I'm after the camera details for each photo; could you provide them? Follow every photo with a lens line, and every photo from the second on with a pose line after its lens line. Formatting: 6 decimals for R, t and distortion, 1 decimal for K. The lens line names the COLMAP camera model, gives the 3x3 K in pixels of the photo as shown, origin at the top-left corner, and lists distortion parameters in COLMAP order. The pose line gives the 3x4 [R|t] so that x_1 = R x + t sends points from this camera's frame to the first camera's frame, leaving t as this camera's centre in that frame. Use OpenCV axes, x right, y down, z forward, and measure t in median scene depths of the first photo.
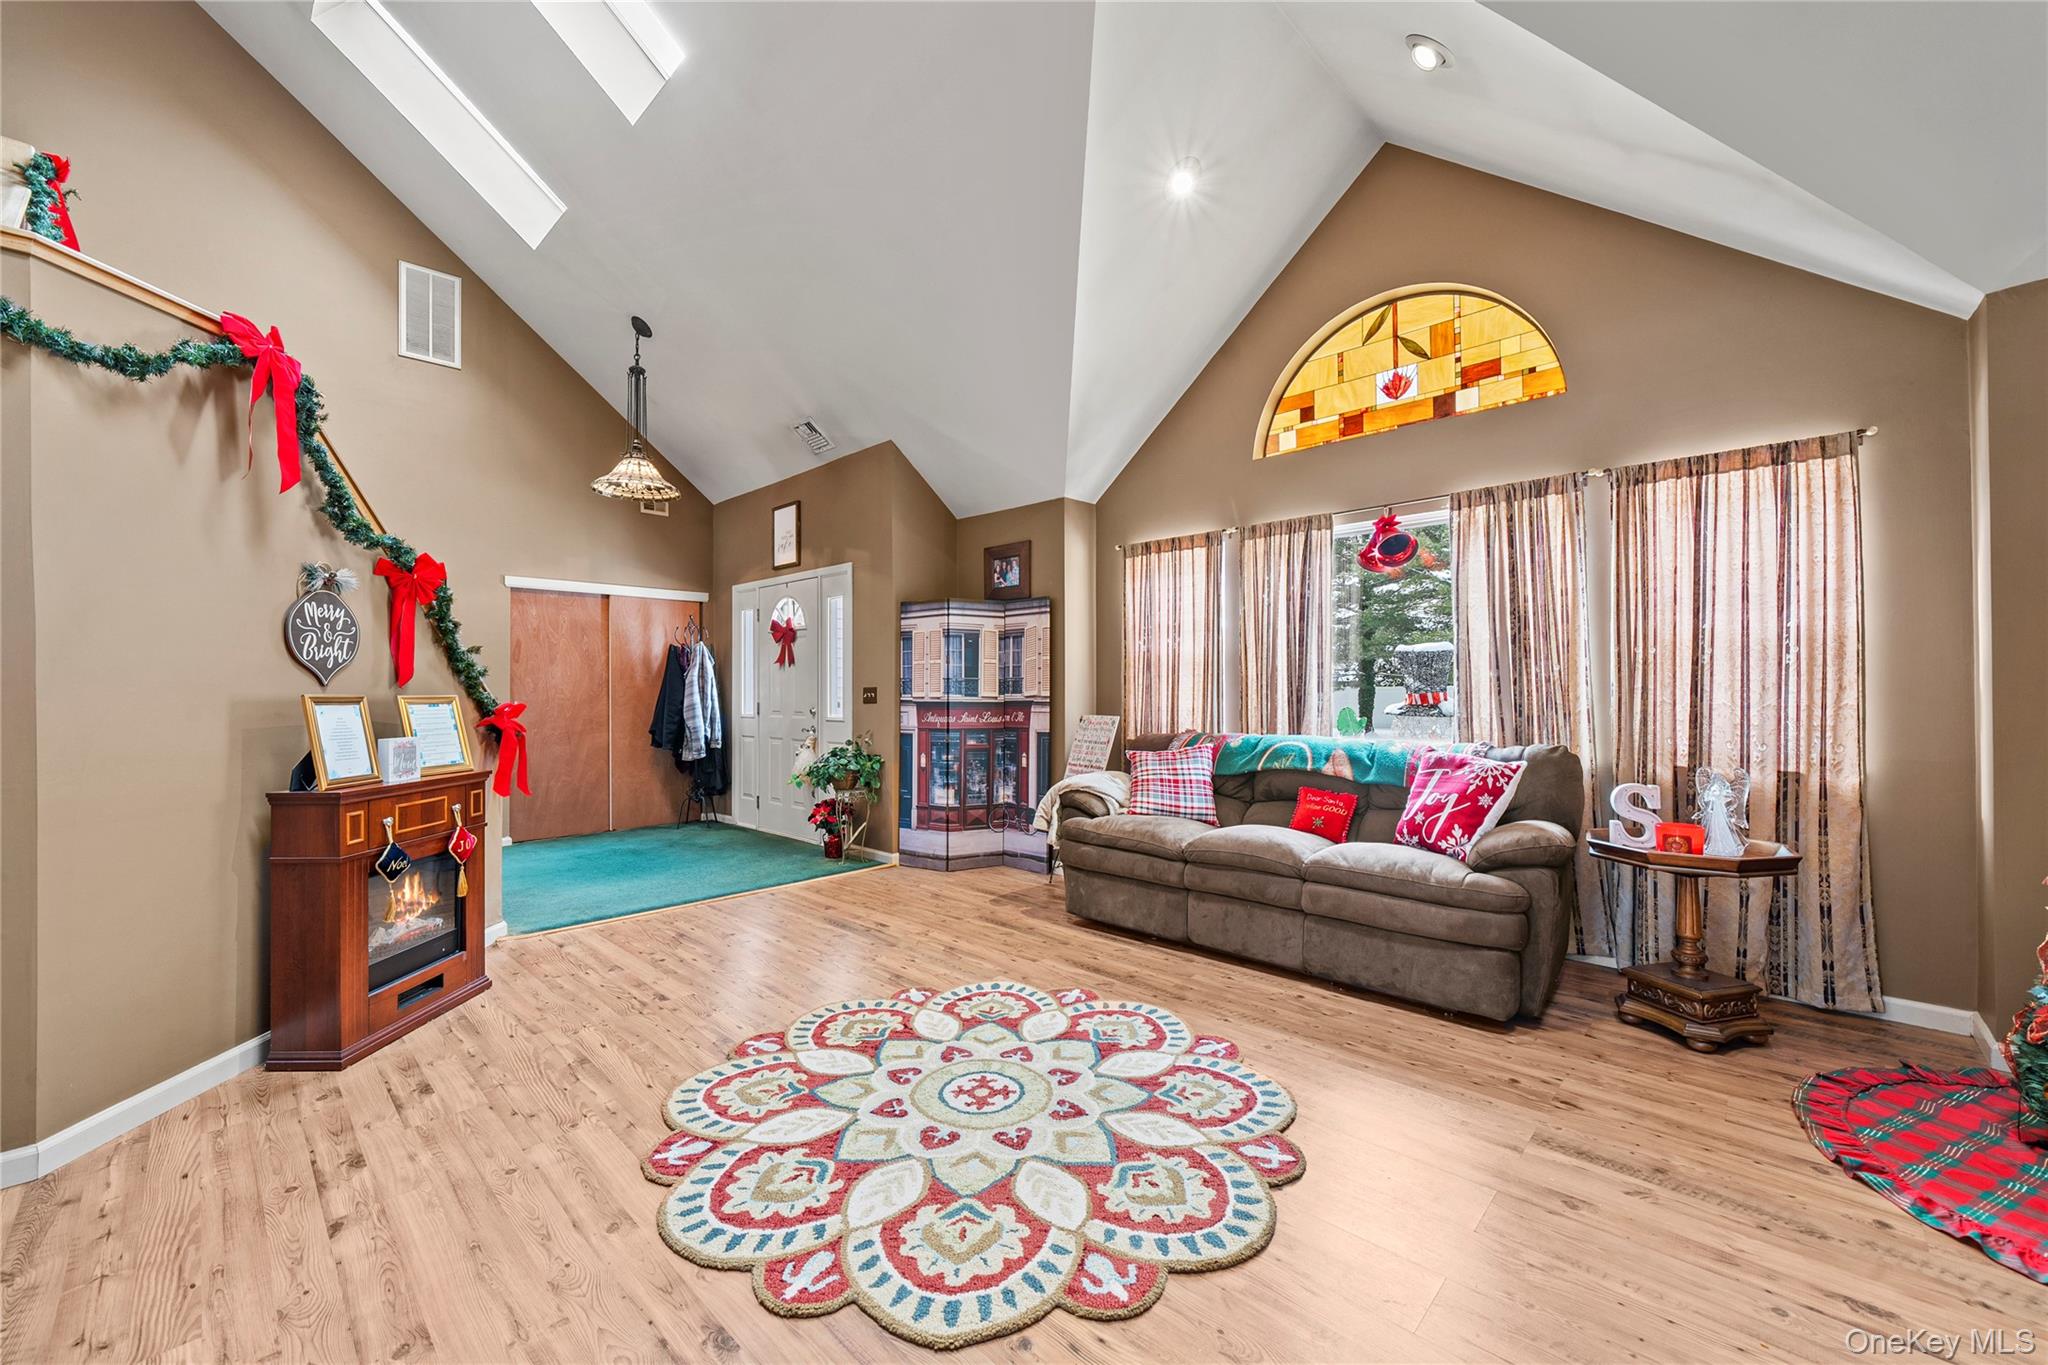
lens RADIAL K [[804.0, 0, 1023.4], [0, 804.0, 684.3], [0, 0, 1]] dist [-0.002263, -0.000350]
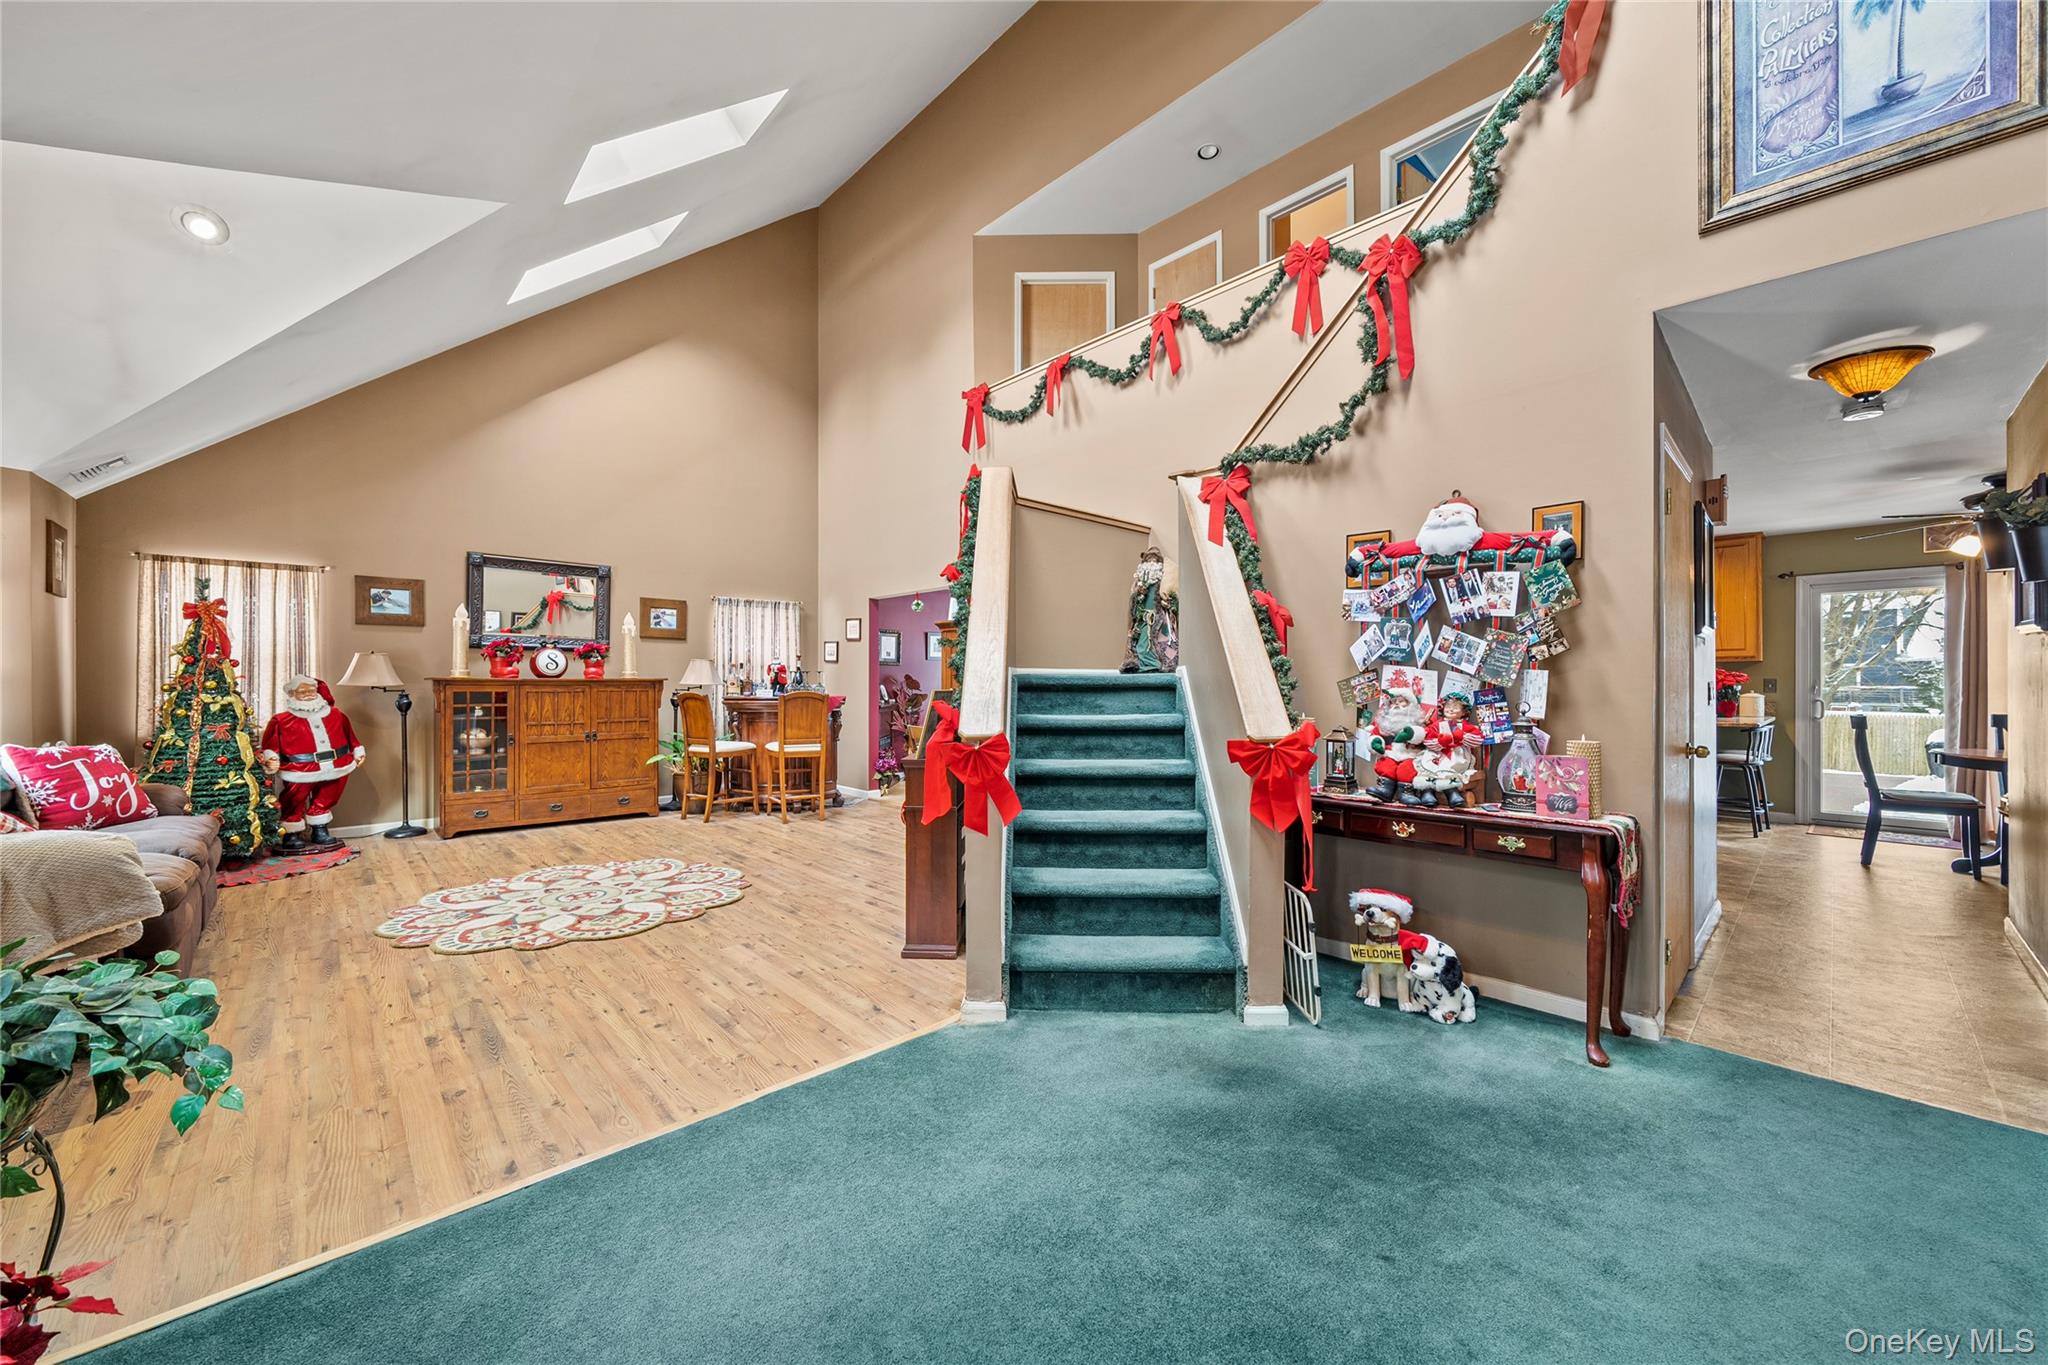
lens RADIAL K [[765.0, 0, 1019.3], [0, 765.0, 683.9], [0, 0, 1]] dist [-0.003291, 0.000095]
pose [[-0.998249, 0.005294, 0.058915, -1.045679], [0.004892, 0.999964, -0.006969, 0.015557], [-0.058950, -0.006669, -0.998239, 2.395342]]
